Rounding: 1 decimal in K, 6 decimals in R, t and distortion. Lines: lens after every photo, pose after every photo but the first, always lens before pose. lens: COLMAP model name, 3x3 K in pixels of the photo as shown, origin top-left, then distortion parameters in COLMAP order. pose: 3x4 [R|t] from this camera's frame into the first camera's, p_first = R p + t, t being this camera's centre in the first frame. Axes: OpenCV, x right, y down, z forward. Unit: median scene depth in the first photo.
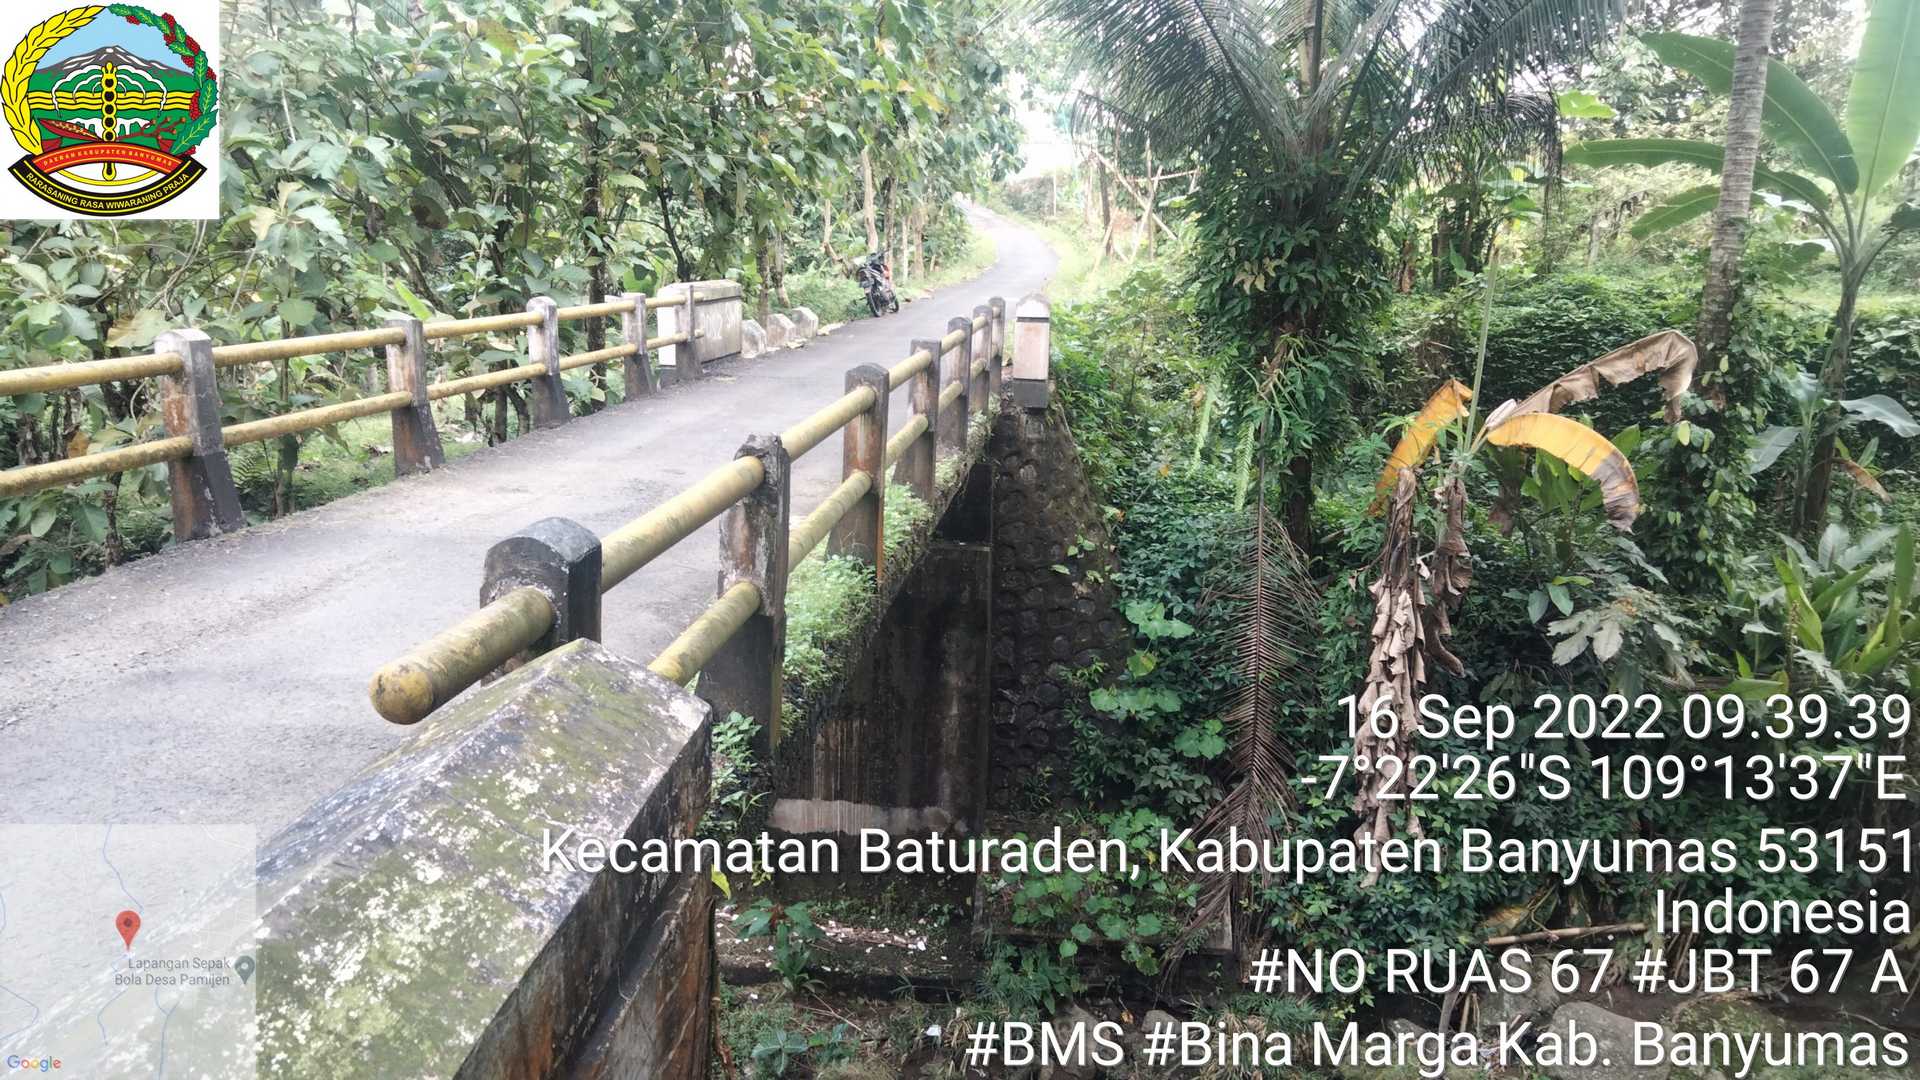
lens RADIAL K [[1433.9, 0, 937.2], [0, 1433.9, 543.6], [0, 0, 1]] dist [0.042483, -0.027318]
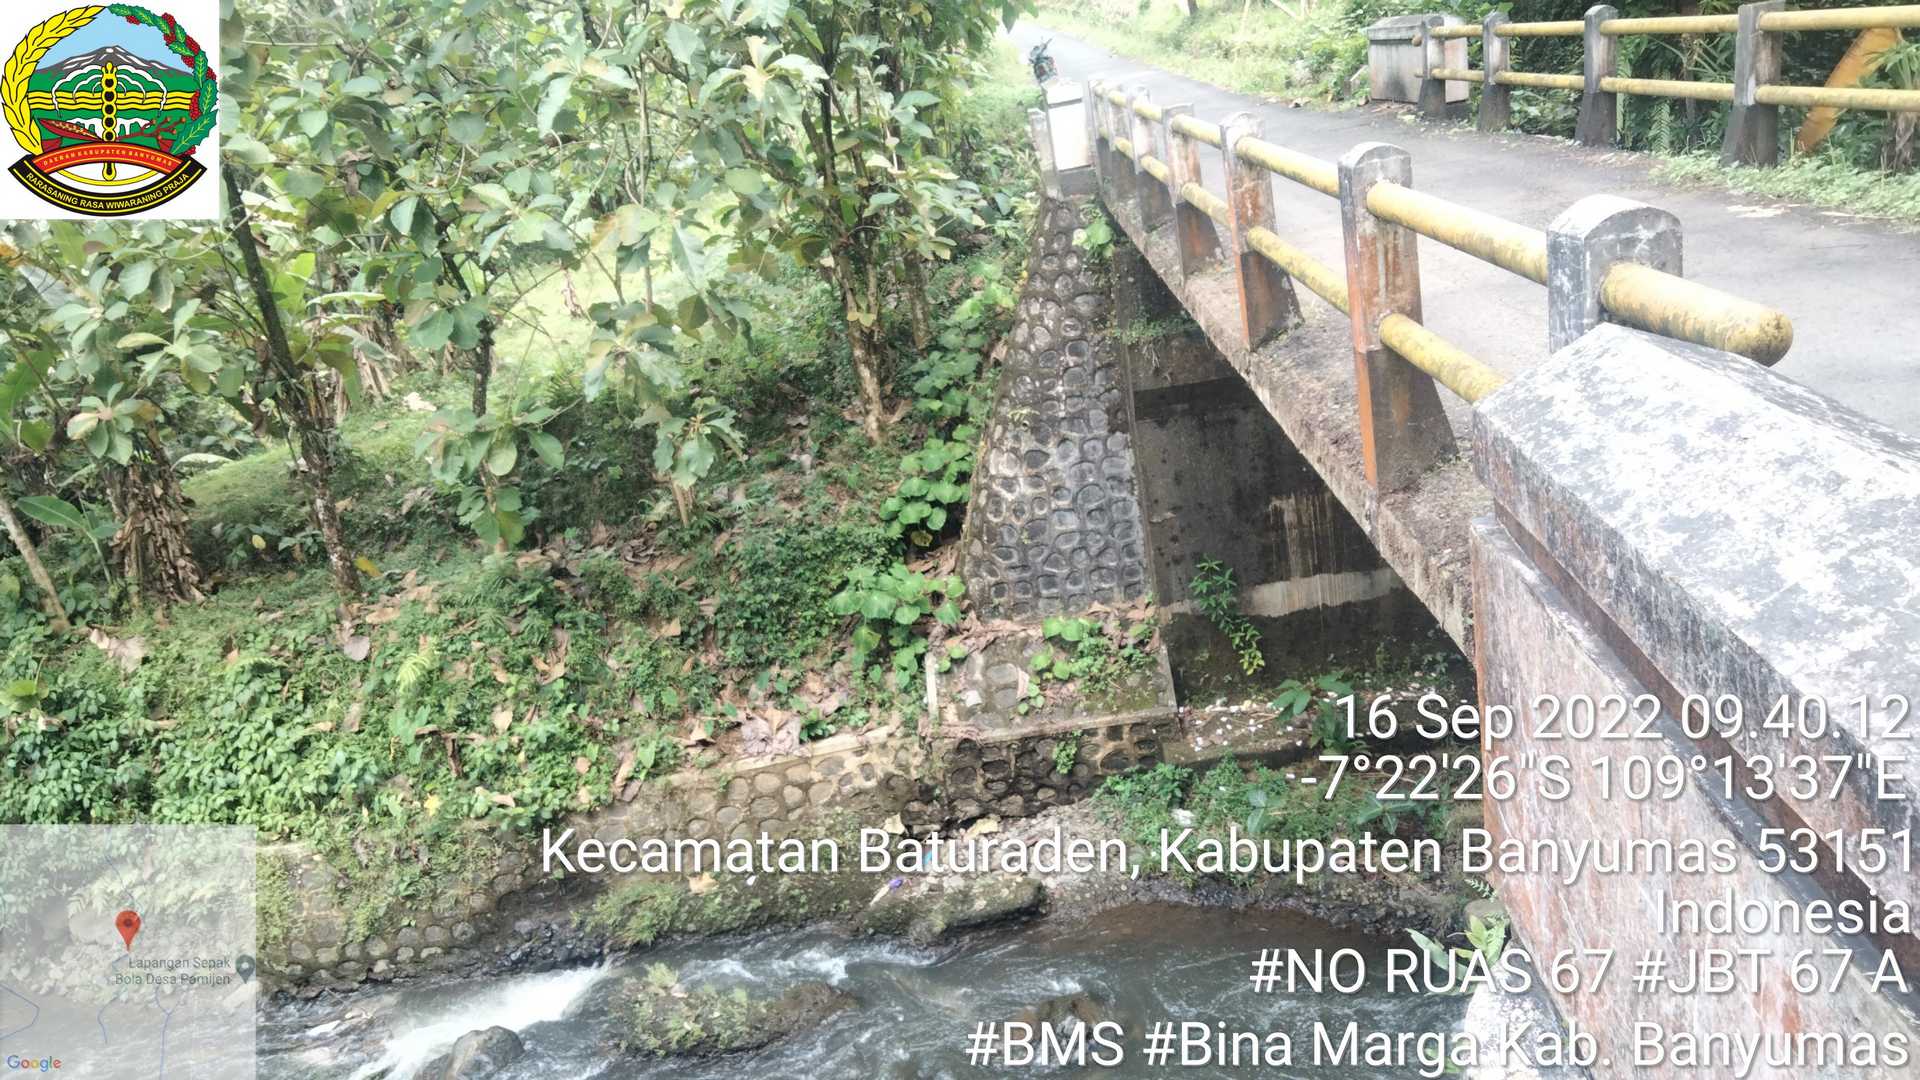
lens RADIAL K [[1431.5, 0, 935.5], [0, 1431.5, 542.0], [0, 0, 1]] dist [0.067916, -0.118227]
pose [[0.977902, -0.208341, 0.017345, -0.348951], [0.205069, 0.972056, 0.114250, -0.011107], [-0.040663, -0.108168, 0.993301, 0.022406]]
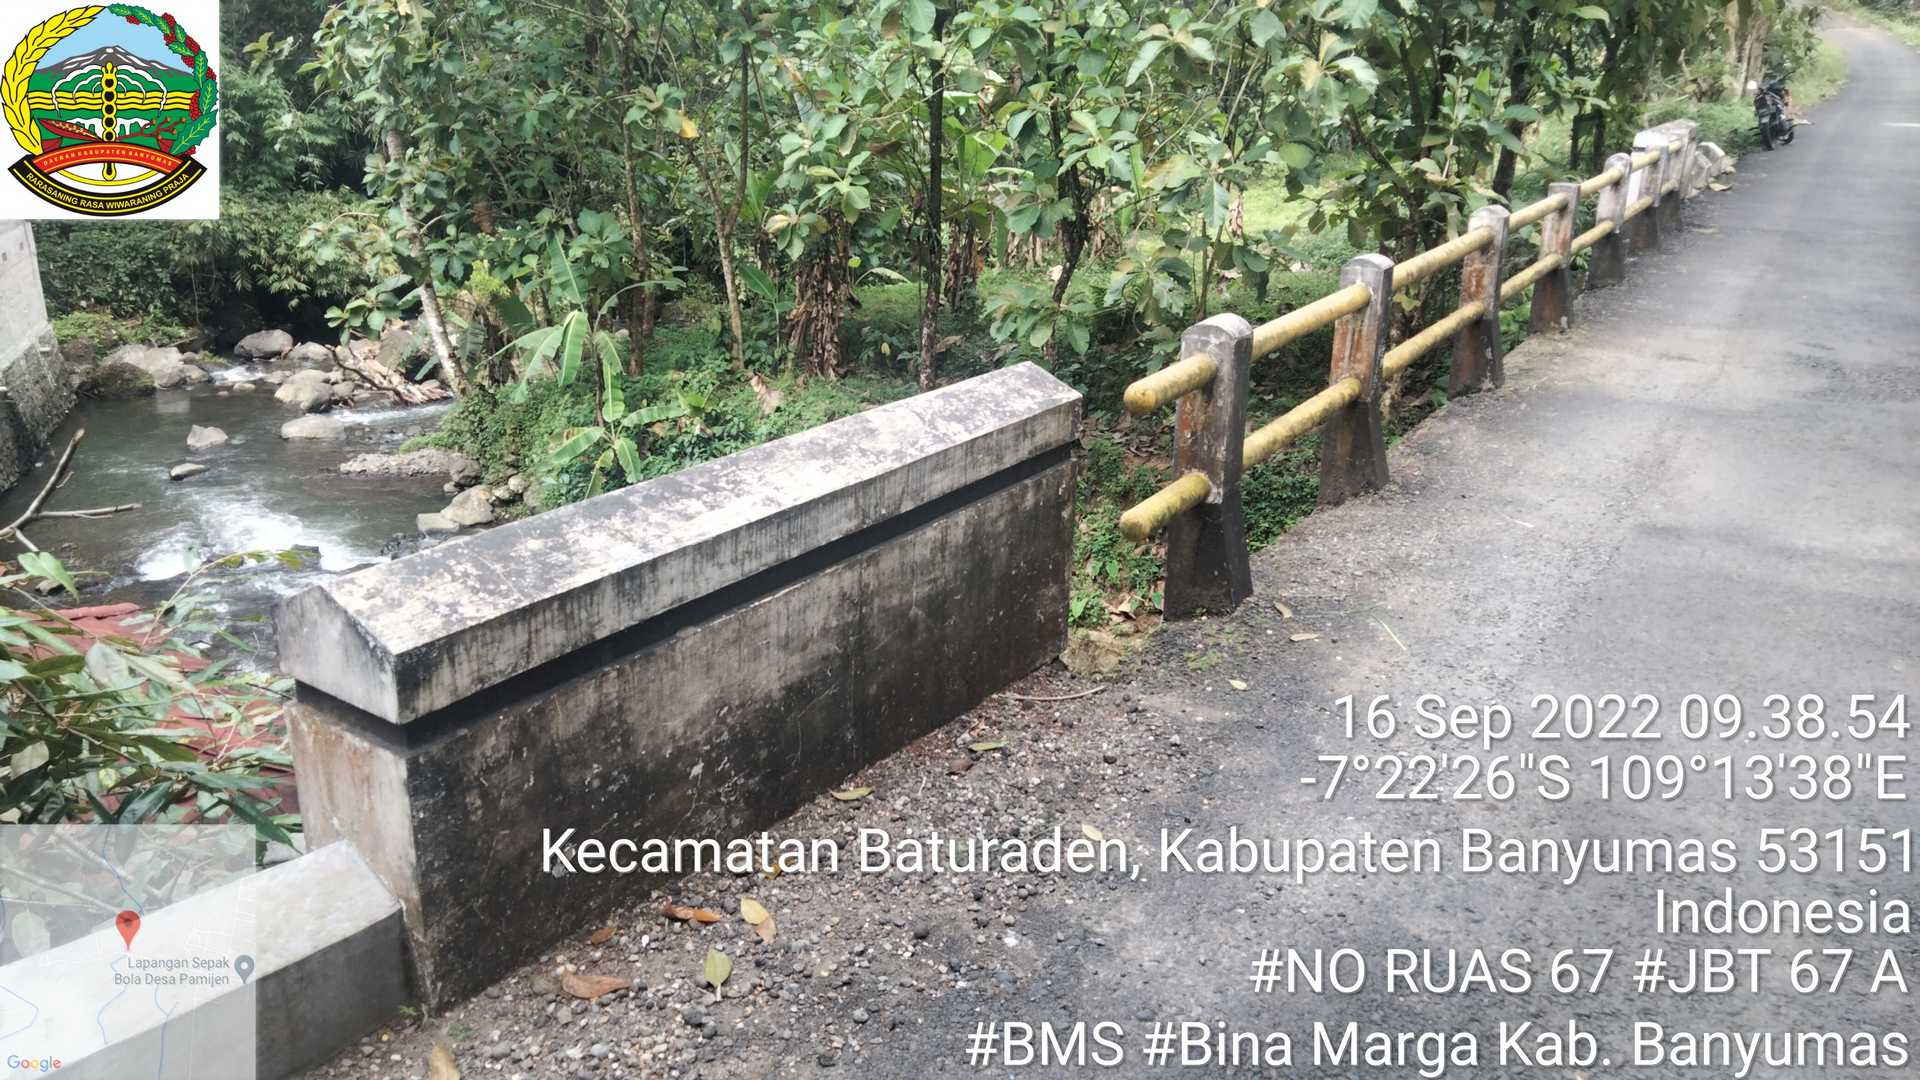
lens RADIAL K [[1421.1, 0, 936.2], [0, 1421.1, 544.5], [0, 0, 1]] dist [0.061622, -0.046336]
pose [[0.900052, 0.134622, -0.414469, -0.182032], [-0.081100, 0.986217, 0.144216, -0.005920], [0.428171, -0.096188, 0.898564, -0.099137]]
